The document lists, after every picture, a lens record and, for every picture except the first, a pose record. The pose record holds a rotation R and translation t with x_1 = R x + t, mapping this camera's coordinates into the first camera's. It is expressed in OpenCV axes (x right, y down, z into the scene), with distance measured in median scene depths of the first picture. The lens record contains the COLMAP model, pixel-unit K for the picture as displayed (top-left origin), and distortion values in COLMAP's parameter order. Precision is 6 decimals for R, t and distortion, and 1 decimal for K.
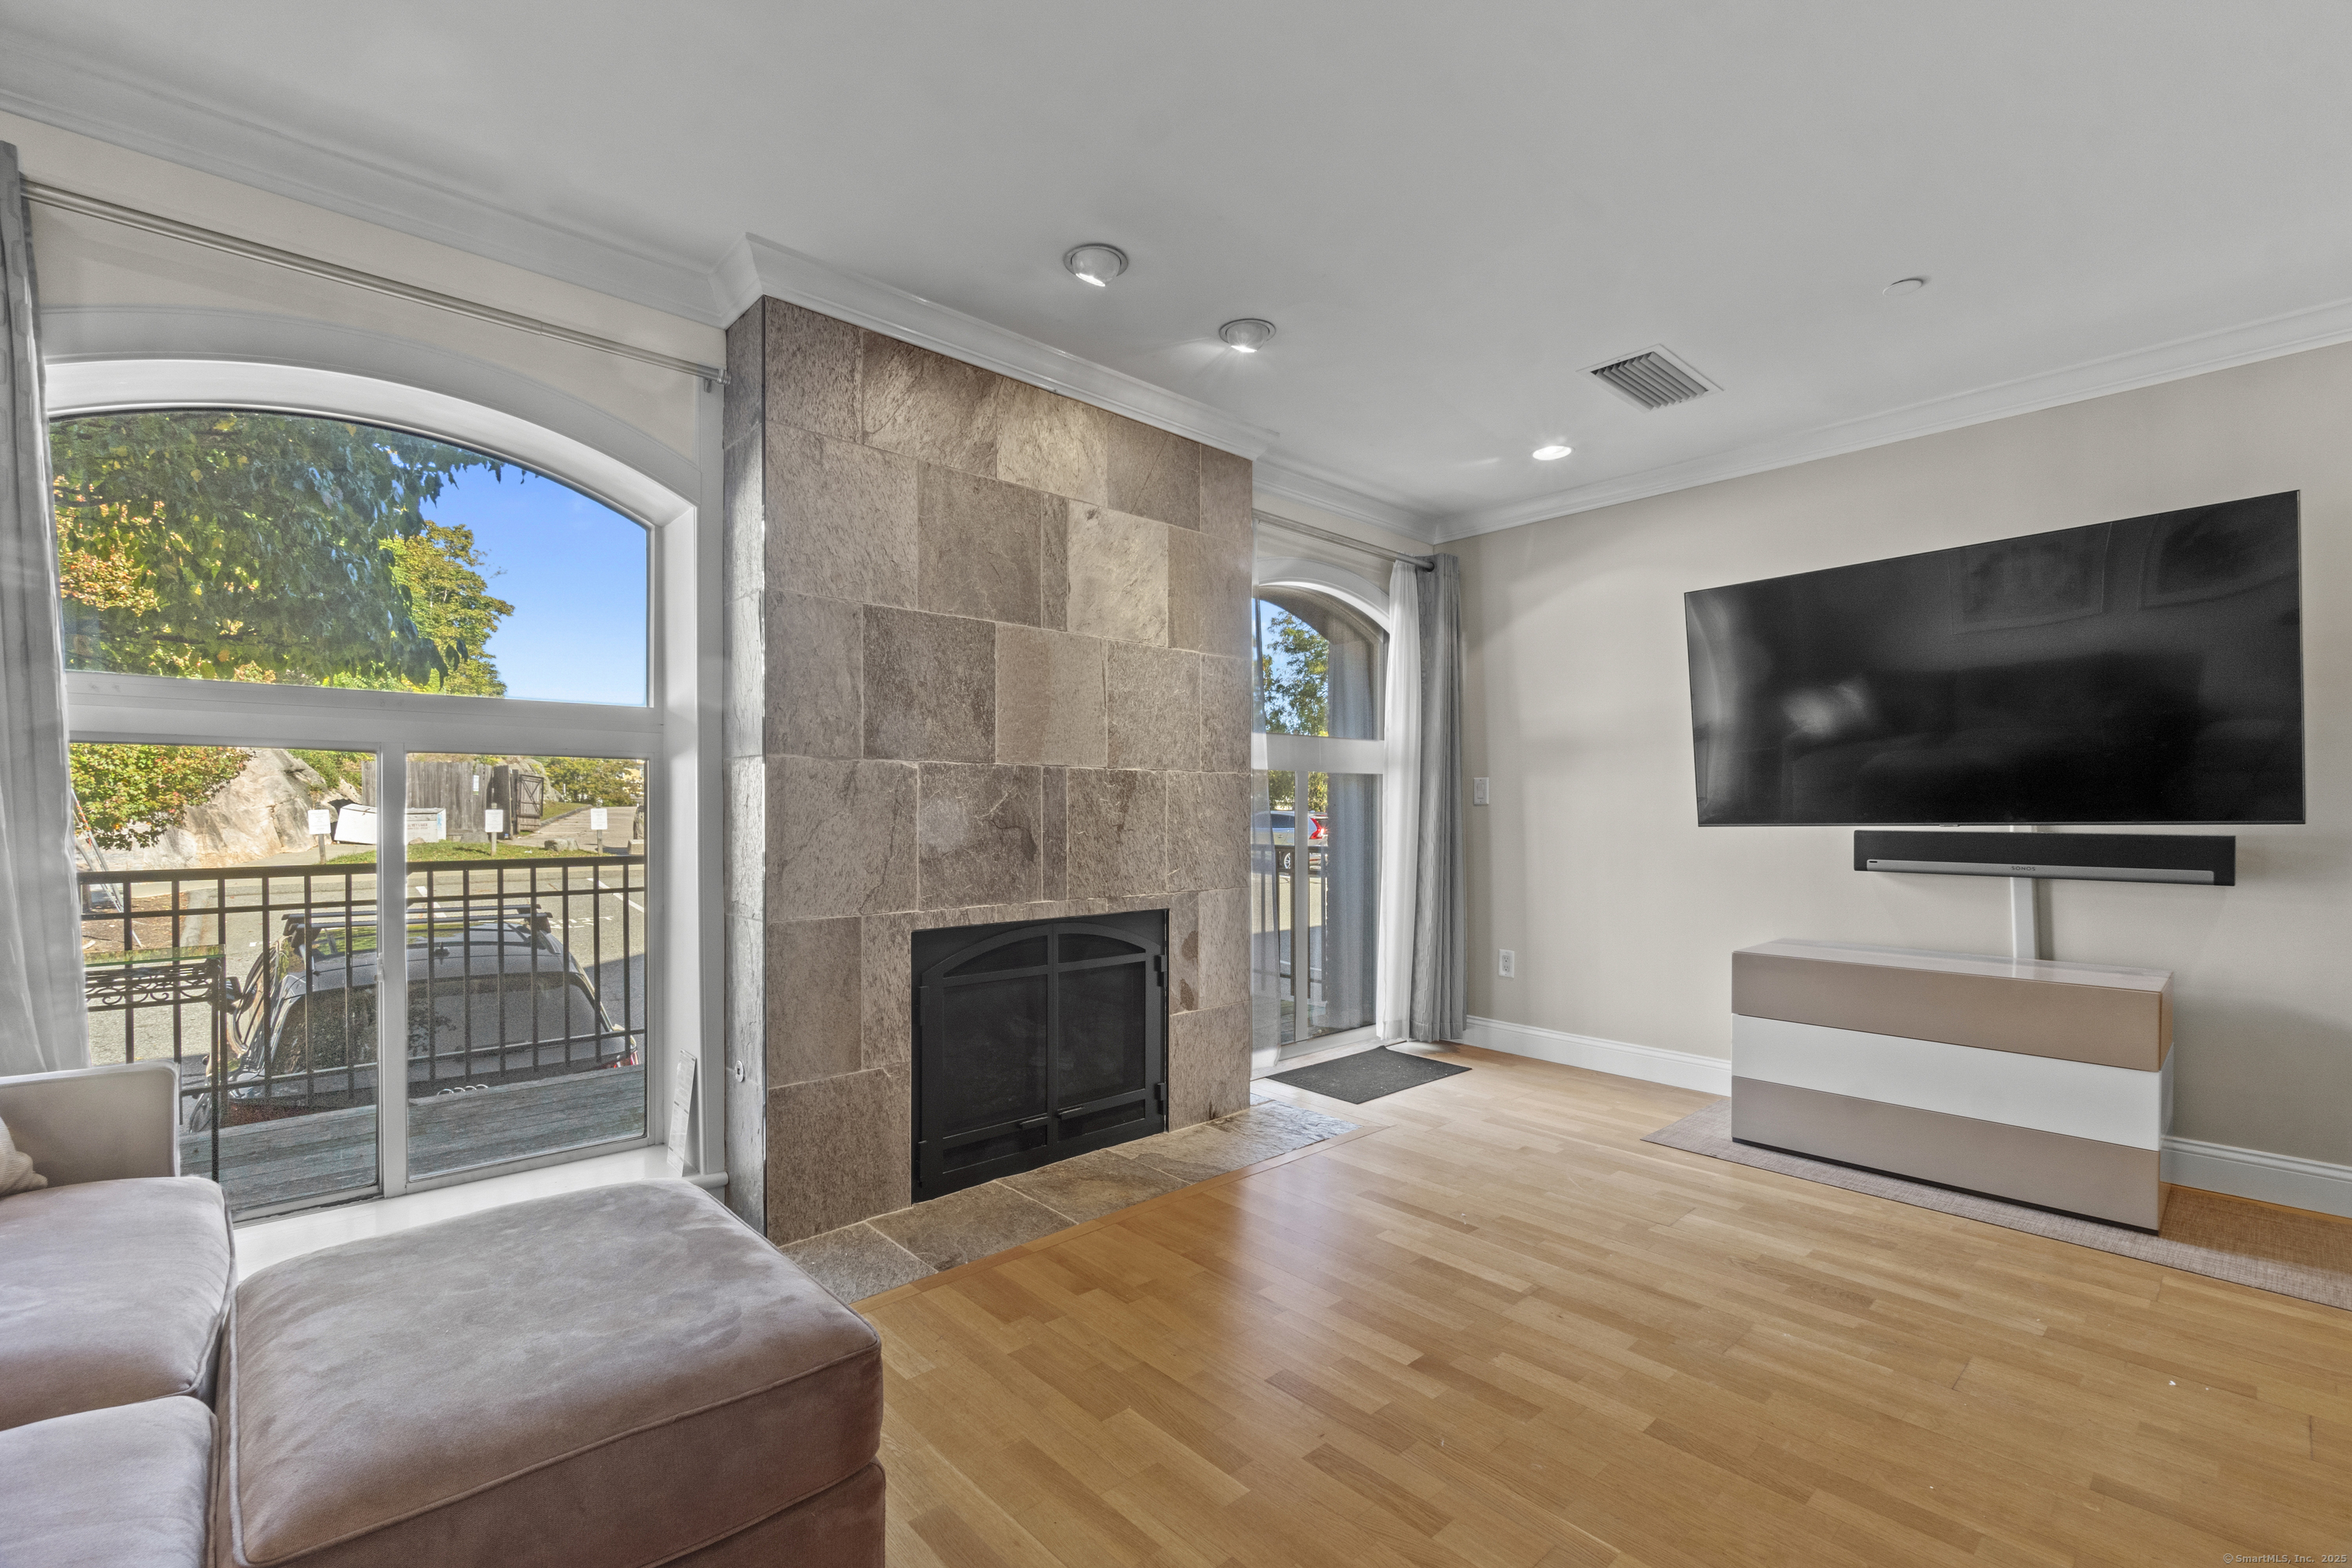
lens RADIAL K [[1017.7, 0, 1172.6], [0, 1017.7, 820.2], [0, 0, 1]] dist [-0.002507, 0.000239]
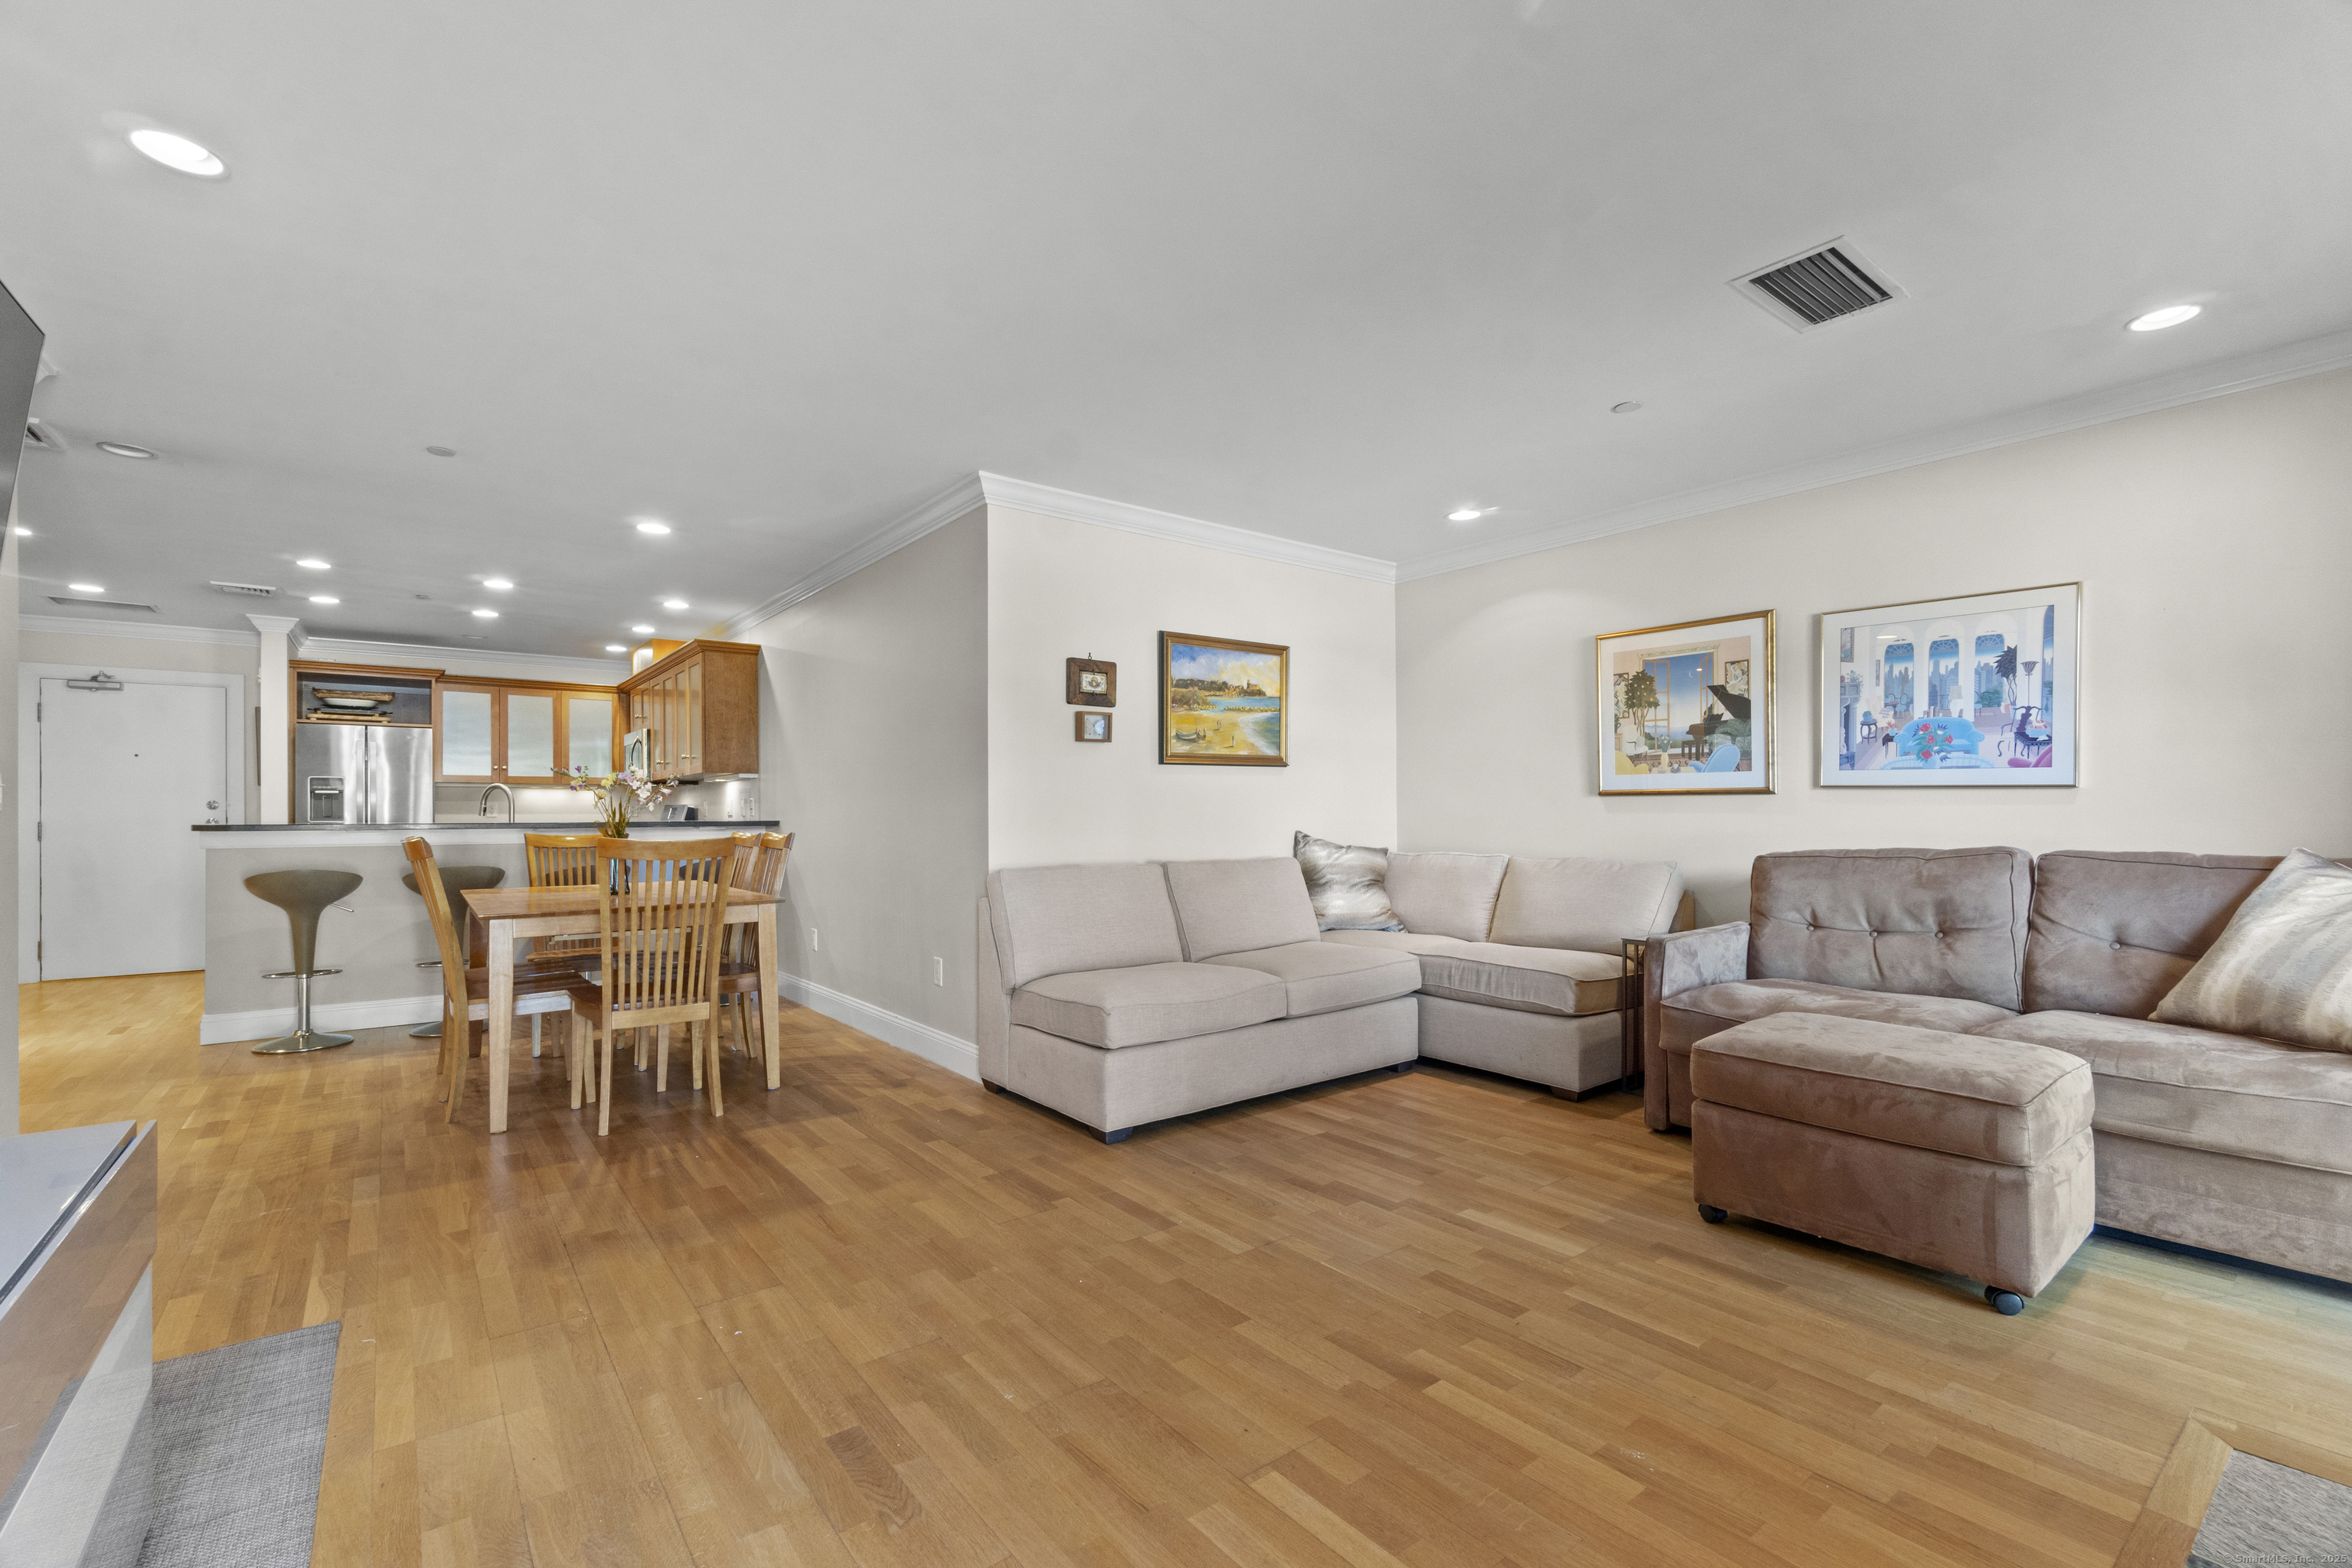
lens RADIAL K [[1017.7, 0, 1170.7], [0, 1017.7, 811.6], [0, 0, 1]] dist [-0.002507, 0.000239]
pose [[-0.996332, 0.003762, 0.085494, 0.263203], [0.004537, 0.999950, 0.008879, -0.014684], [-0.085456, 0.009234, -0.996299, 1.297845]]
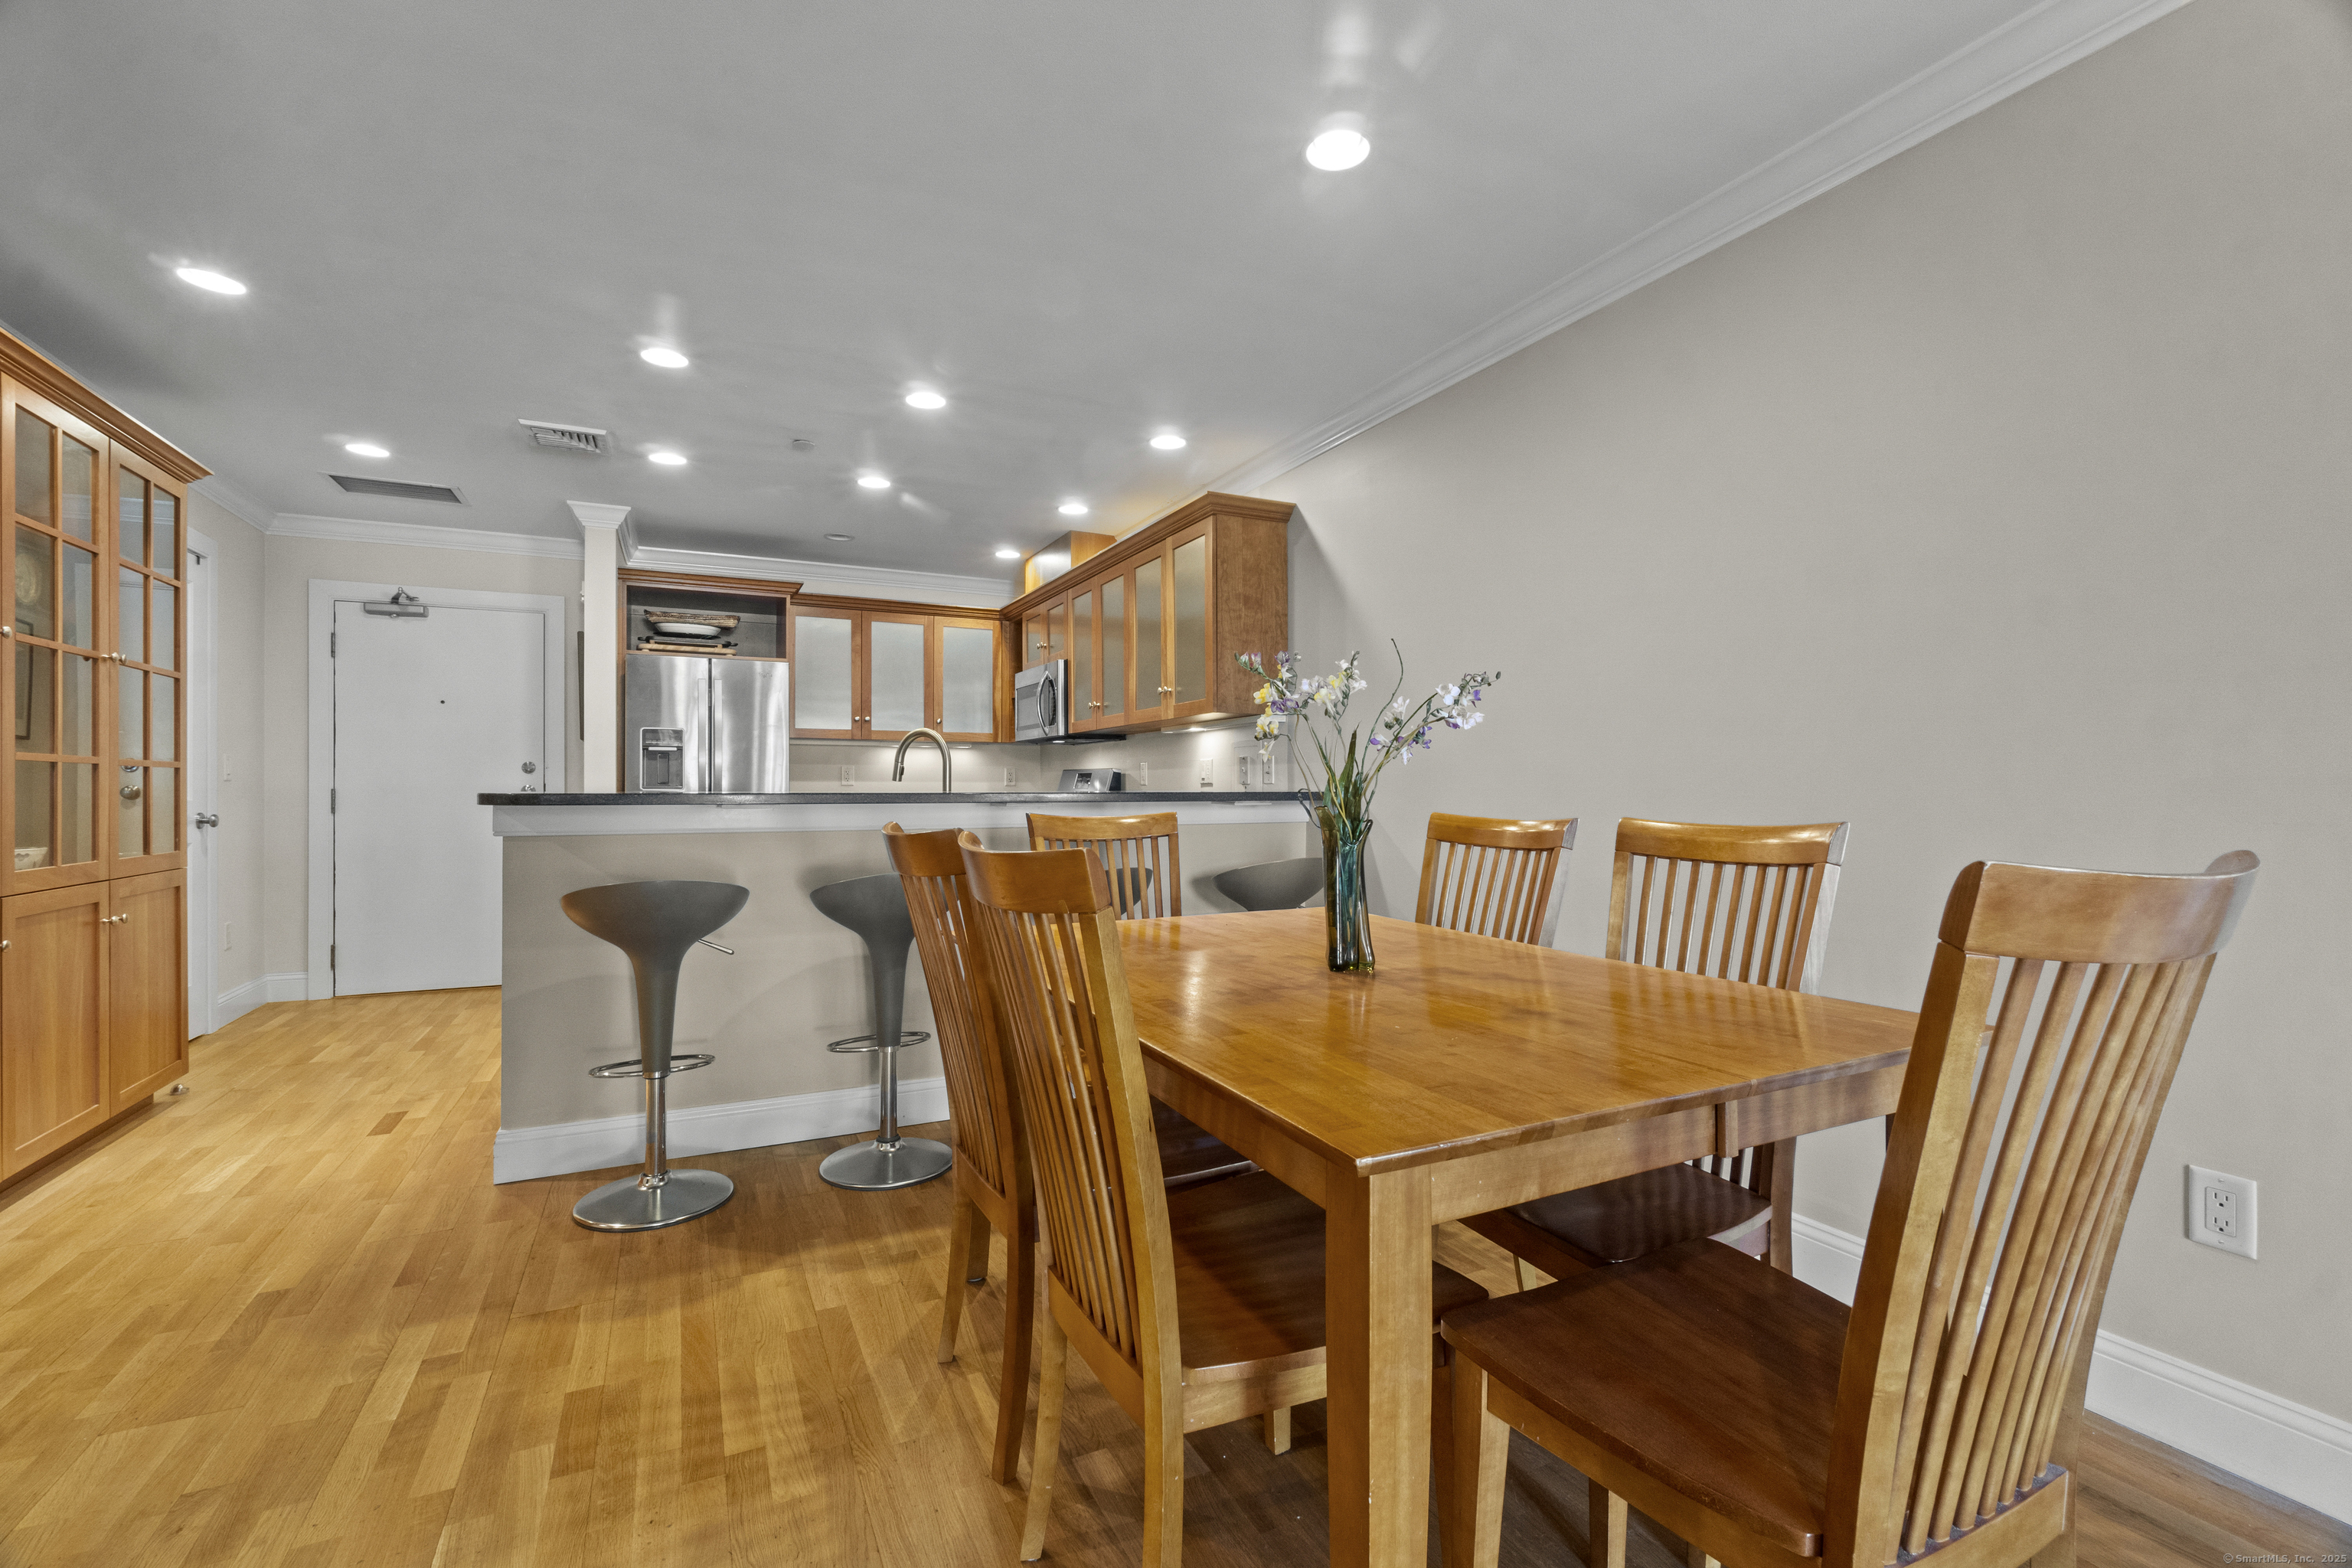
lens RADIAL K [[1017.7, 0, 1171.9], [0, 1017.7, 788.4], [0, 0, 1]] dist [-0.002507, 0.000239]
pose [[-0.958753, -0.001293, 0.284236, 1.086640], [0.001811, 0.999942, 0.010656, 0.000525], [-0.284234, 0.010731, -0.958695, 0.532532]]
